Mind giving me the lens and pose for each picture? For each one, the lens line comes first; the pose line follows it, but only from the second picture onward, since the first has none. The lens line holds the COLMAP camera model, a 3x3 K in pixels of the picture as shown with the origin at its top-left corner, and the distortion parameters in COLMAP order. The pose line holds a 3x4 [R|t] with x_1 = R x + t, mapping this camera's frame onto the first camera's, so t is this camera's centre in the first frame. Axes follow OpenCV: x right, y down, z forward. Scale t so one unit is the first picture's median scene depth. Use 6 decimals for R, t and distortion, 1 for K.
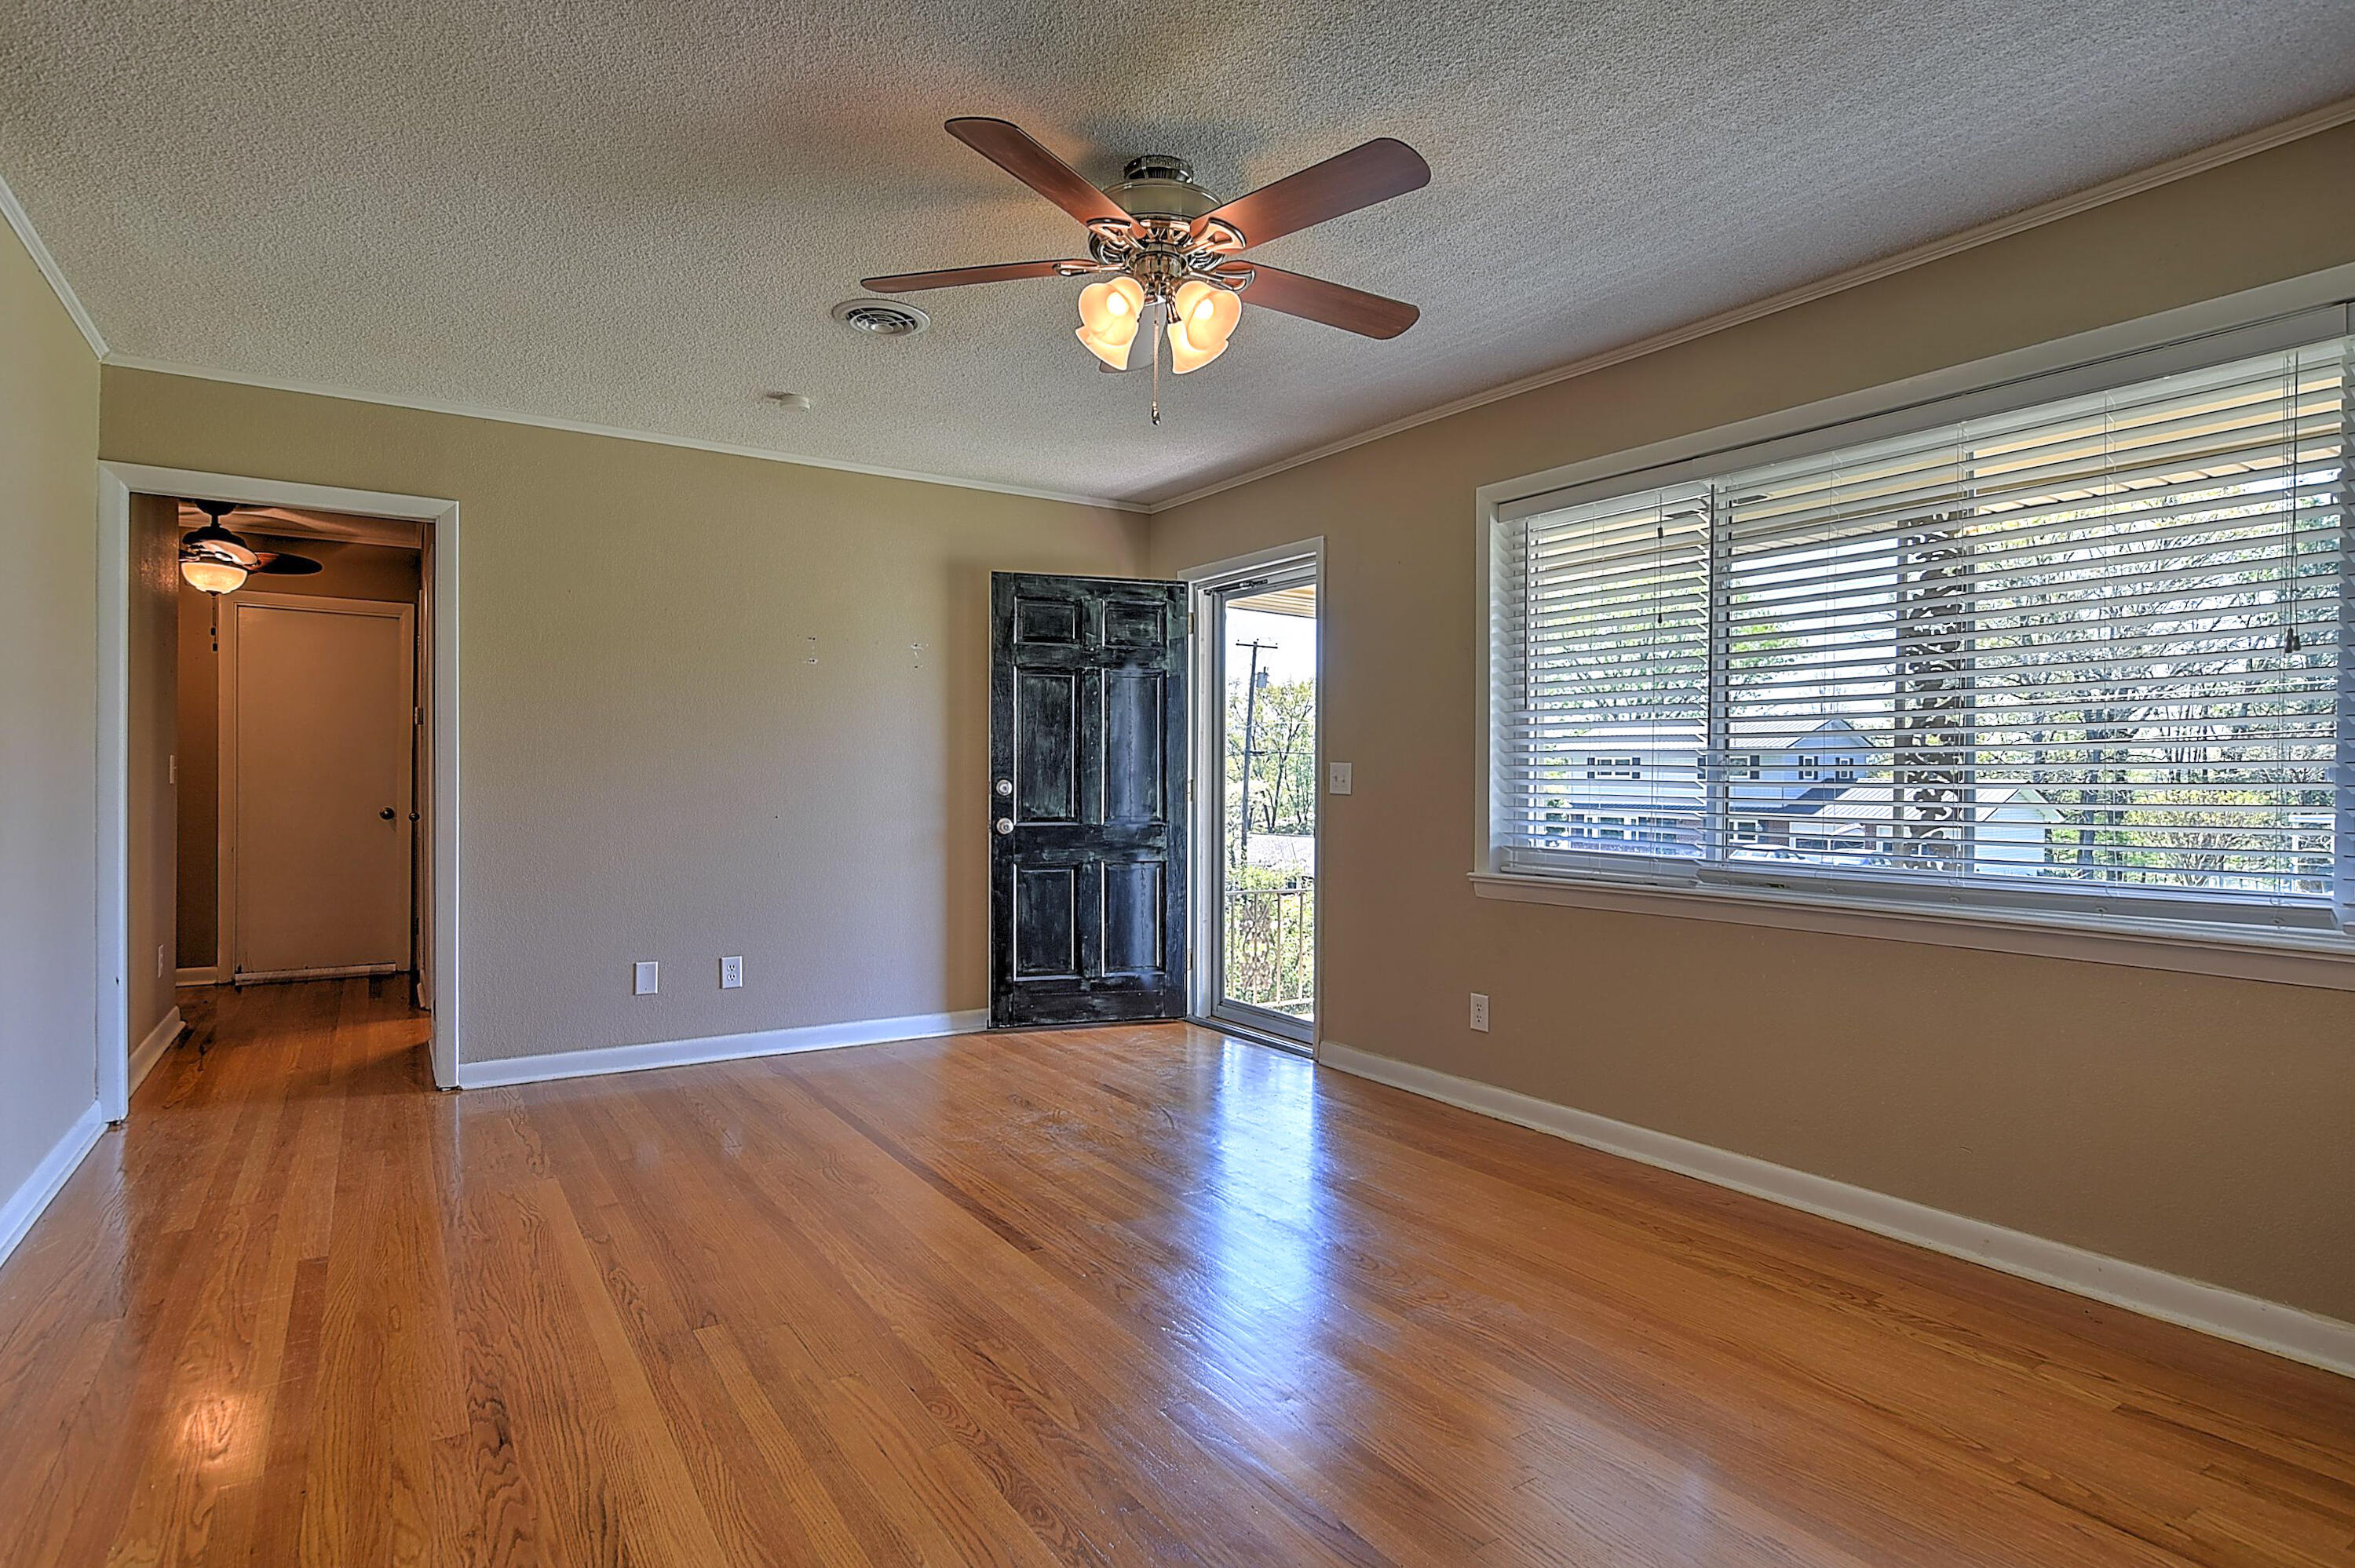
lens RADIAL K [[1212.4, 0, 1156.3], [0, 1212.4, 784.5], [0, 0, 1]] dist [-0.015824, 0.005940]
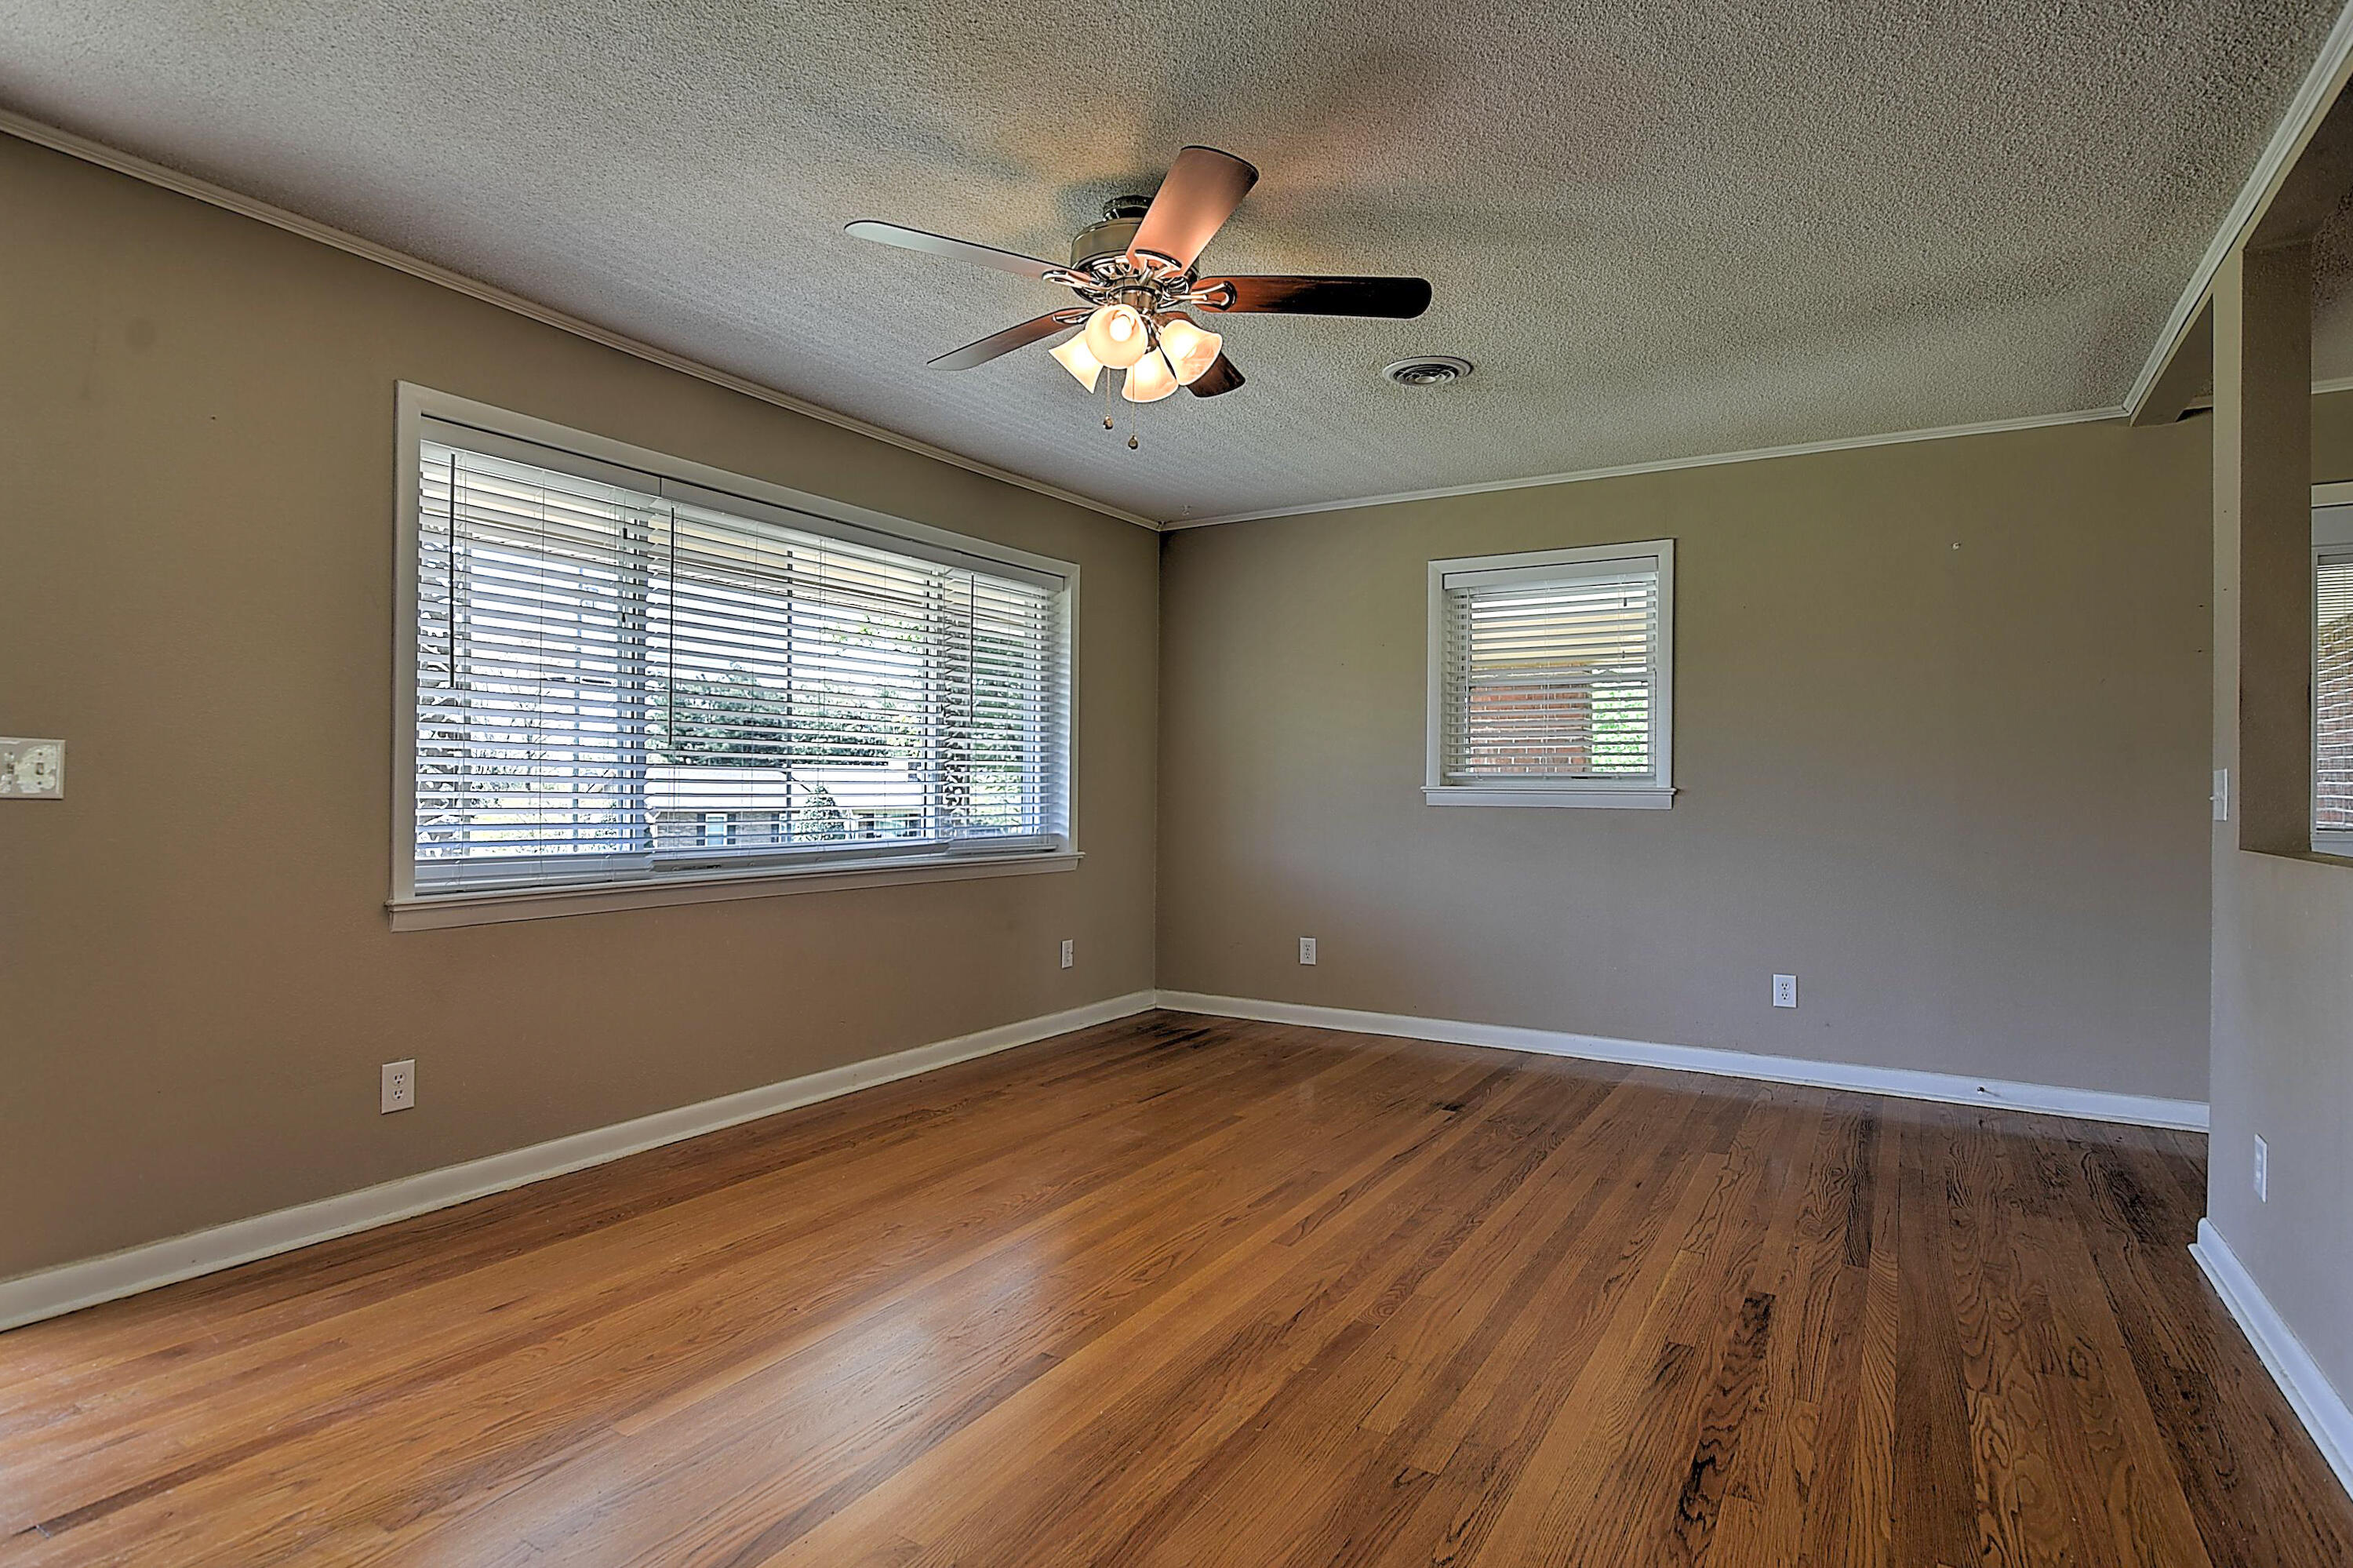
lens RADIAL K [[1211.6, 0, 1166.6], [0, 1211.6, 779.4], [0, 0, 1]] dist [-0.015824, 0.005940]
pose [[-0.431821, -0.007186, 0.901931, -0.471550], [-0.010954, 0.999936, 0.002722, -0.006261], [-0.901893, -0.008704, -0.431872, 0.694262]]
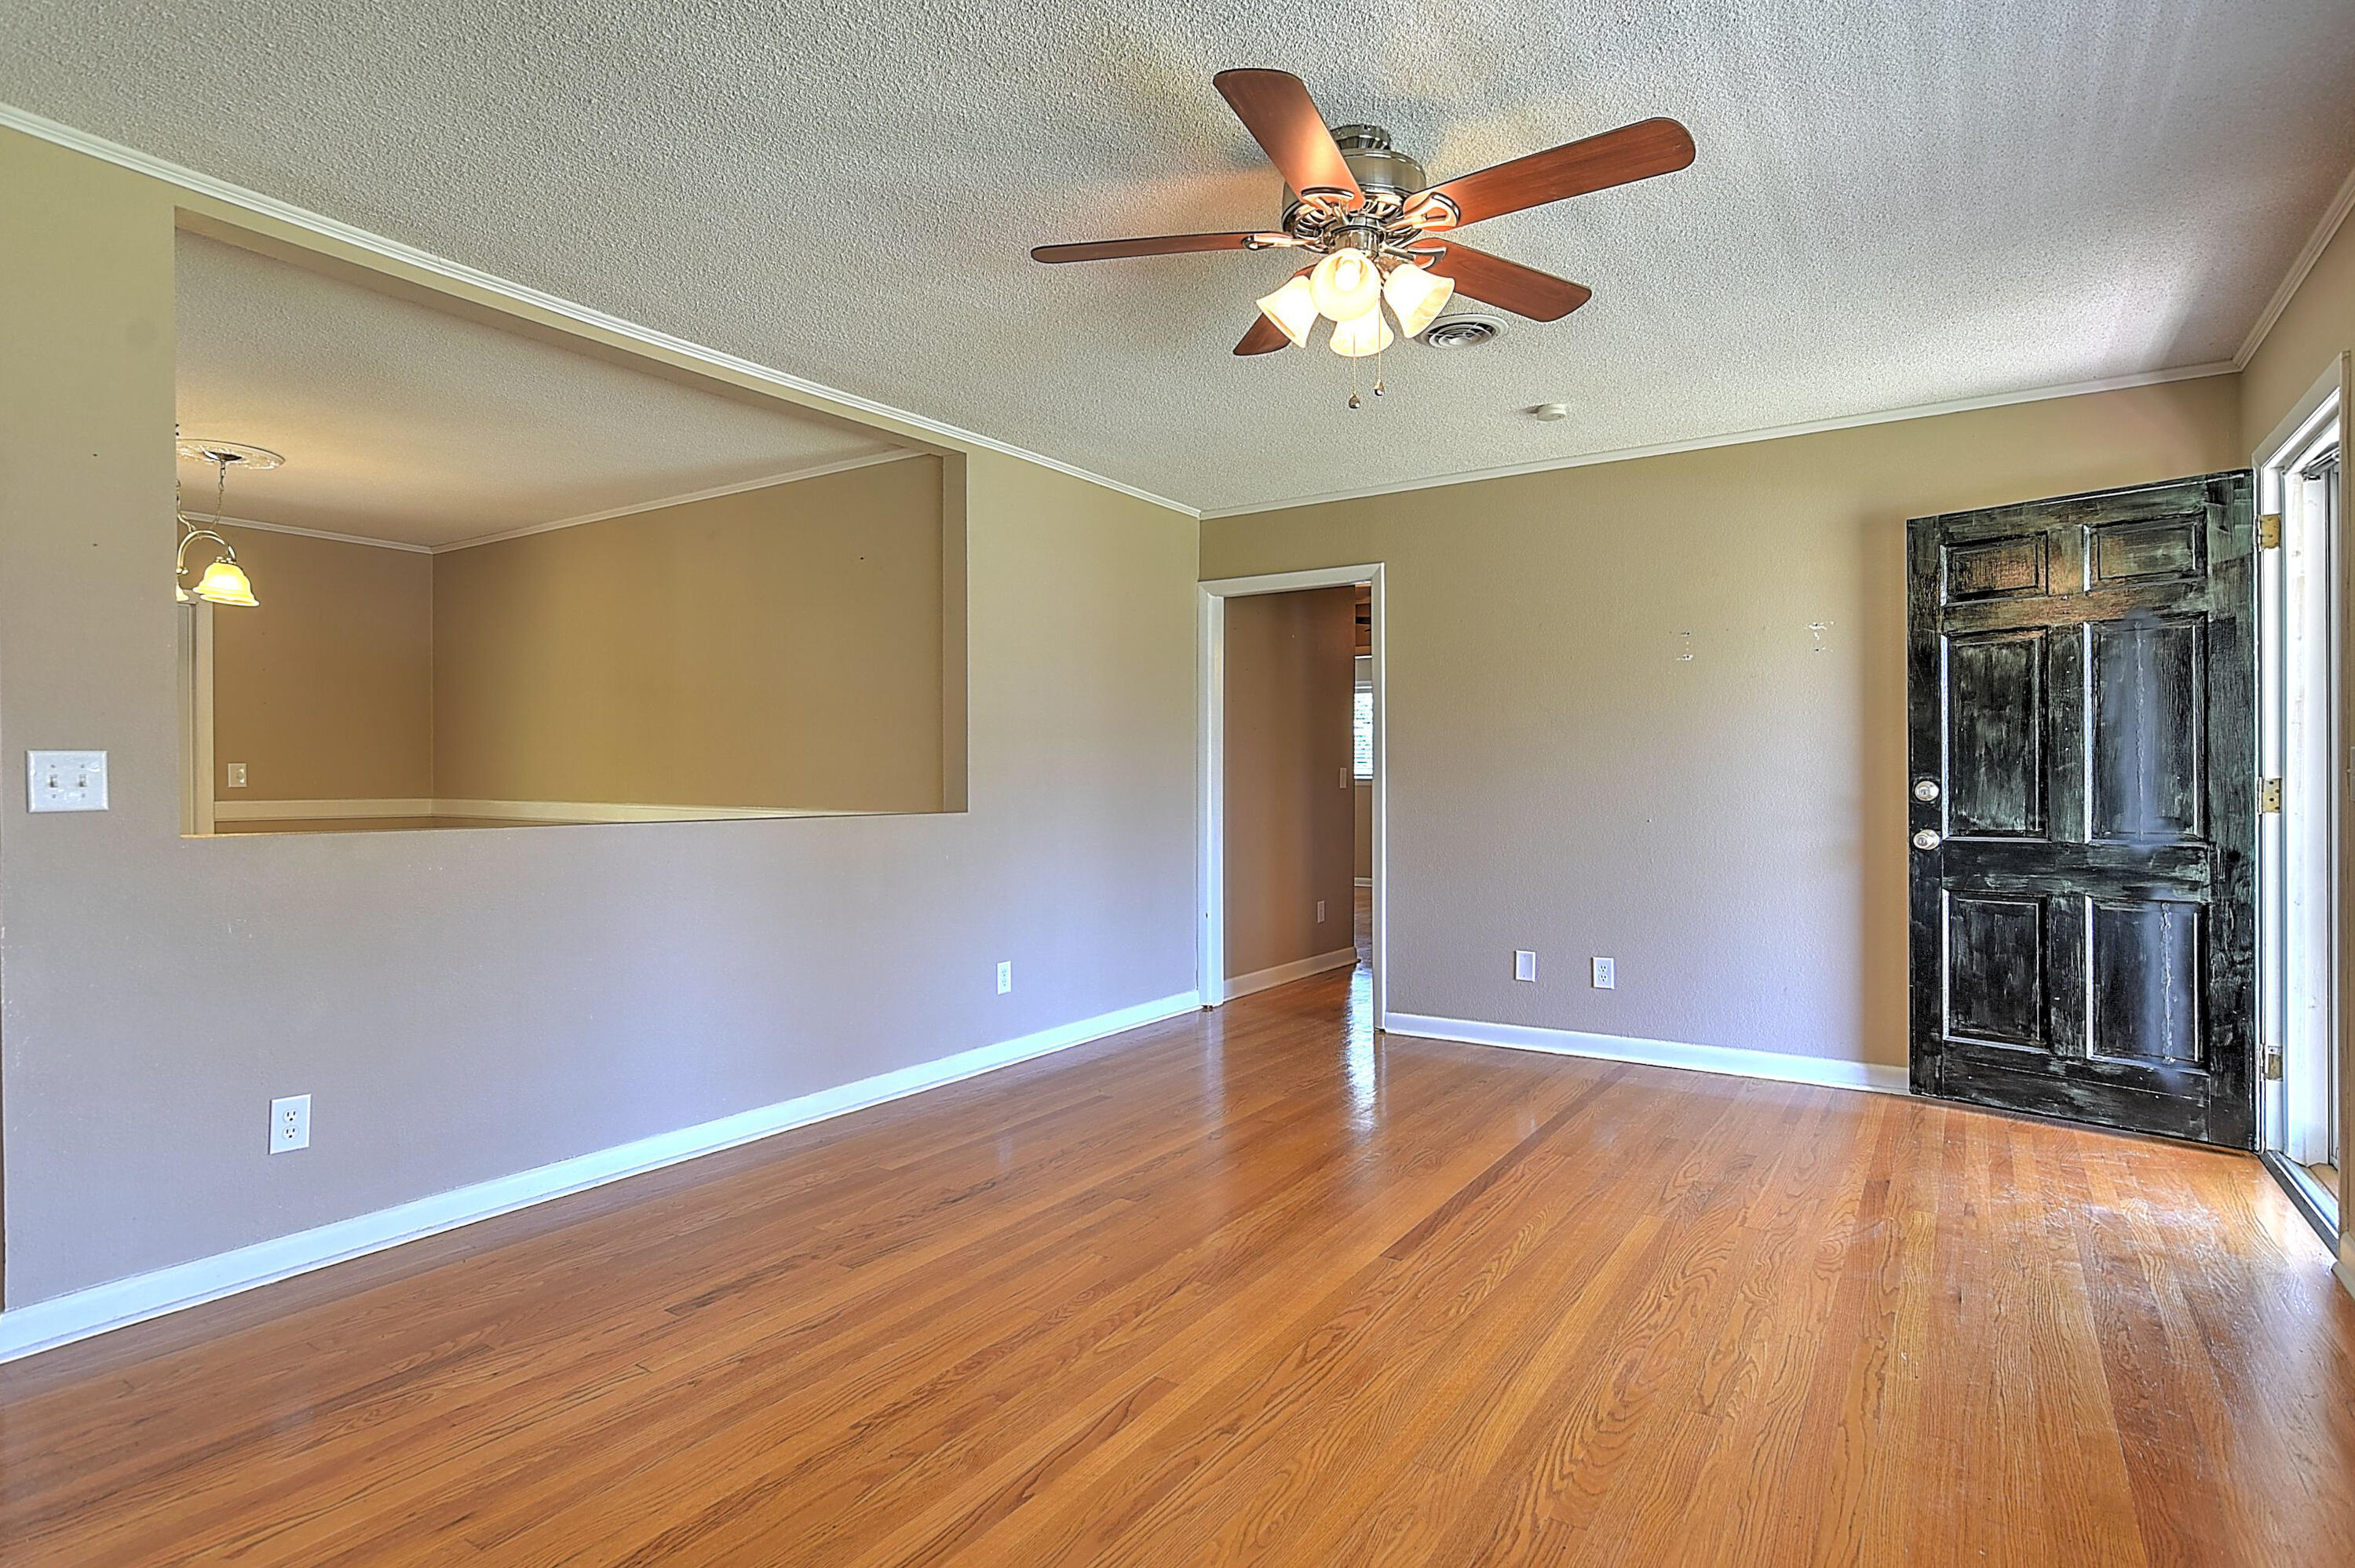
lens RADIAL K [[1212.4, 0, 1168.6], [0, 1212.4, 786.3], [0, 0, 1]] dist [-0.015824, 0.005940]
pose [[0.398185, -0.003850, -0.917297, 0.395476], [0.002012, 0.999992, -0.003324, 0.001096], [0.917303, -0.000522, 0.398190, 0.236870]]
